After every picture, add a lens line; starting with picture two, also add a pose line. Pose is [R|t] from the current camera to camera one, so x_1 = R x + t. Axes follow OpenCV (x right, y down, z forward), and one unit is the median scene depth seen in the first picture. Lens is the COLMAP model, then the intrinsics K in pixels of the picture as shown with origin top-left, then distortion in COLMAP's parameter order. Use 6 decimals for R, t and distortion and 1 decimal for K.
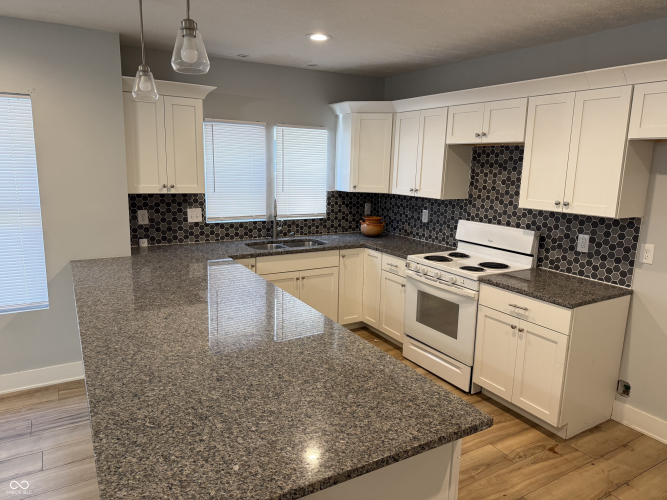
lens RADIAL K [[469.0, 0, 335.7], [0, 469.0, 248.7], [0, 0, 1]] dist [0.158425, -0.279412]
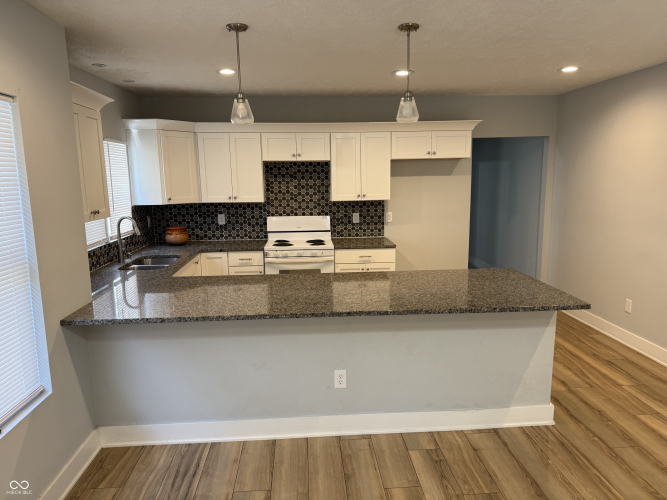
lens RADIAL K [[469.0, 0, 335.7], [0, 469.0, 248.7], [0, 0, 1]] dist [0.158425, -0.279412]
pose [[0.442891, -0.167388, 0.880811, -0.881114], [0.187842, 0.977938, 0.091395, -0.060724], [-0.876677, 0.124975, 0.464562, 0.231091]]
